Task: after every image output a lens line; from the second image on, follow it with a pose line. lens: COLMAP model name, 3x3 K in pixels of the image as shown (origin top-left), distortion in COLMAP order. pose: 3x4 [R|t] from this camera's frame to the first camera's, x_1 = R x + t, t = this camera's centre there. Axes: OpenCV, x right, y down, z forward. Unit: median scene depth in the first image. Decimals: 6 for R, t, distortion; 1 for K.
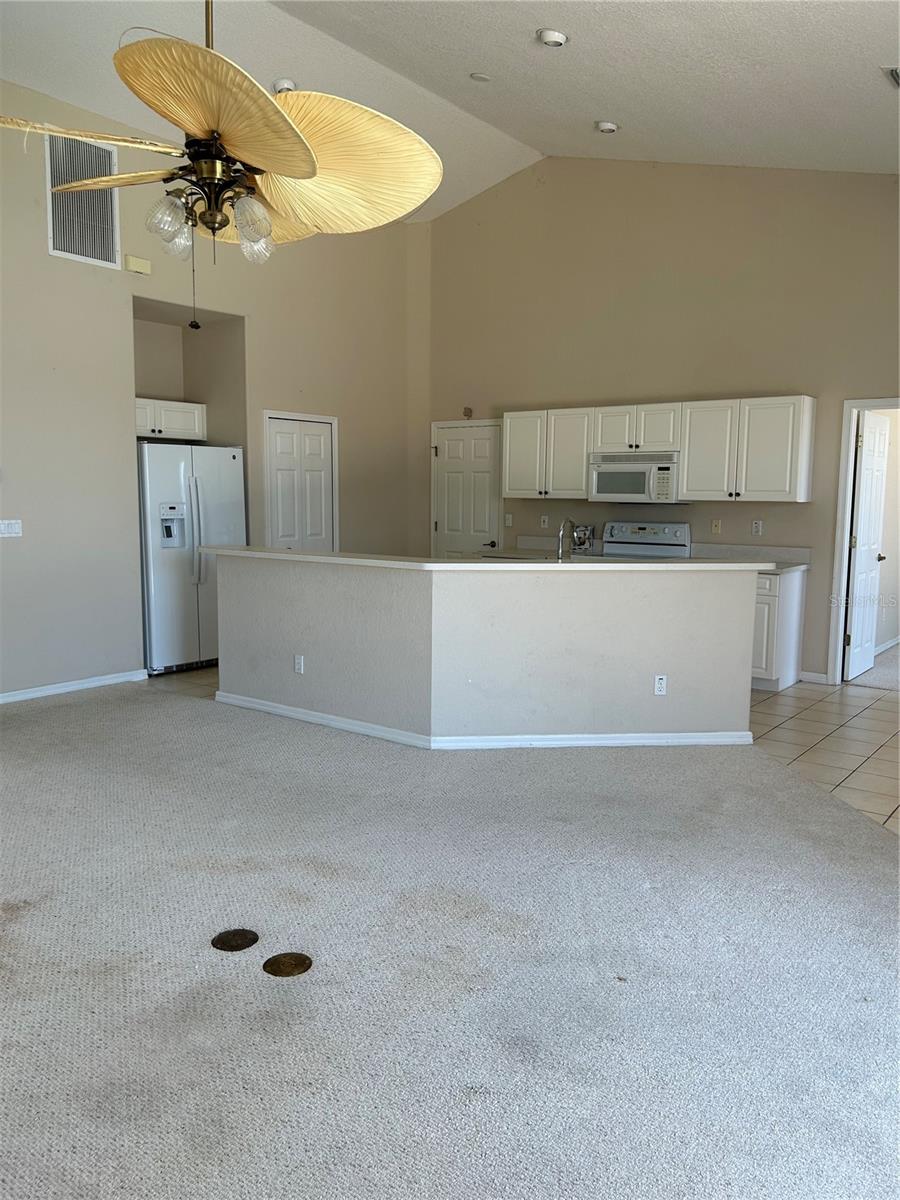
lens RADIAL K [[905.3, 0, 450.0], [0, 905.3, 600.0], [0, 0, 1]] dist [0.067025, -0.087113]
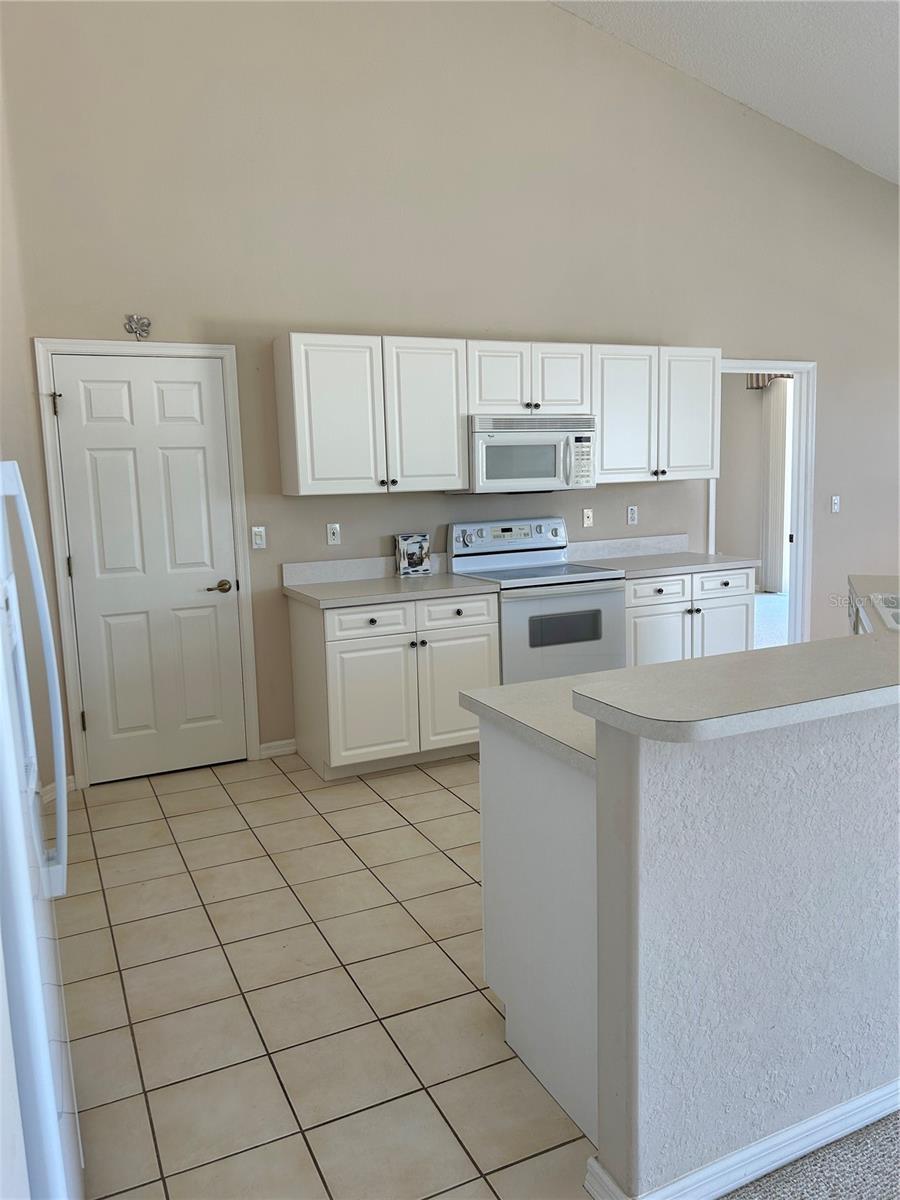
lens RADIAL K [[905.3, 0, 450.0], [0, 905.3, 600.0], [0, 0, 1]] dist [0.067025, -0.087113]
pose [[0.451403, -0.146958, 0.880135, -0.435184], [0.141801, 0.985625, 0.091845, -0.101224], [-0.880981, 0.083345, 0.465753, 0.774344]]
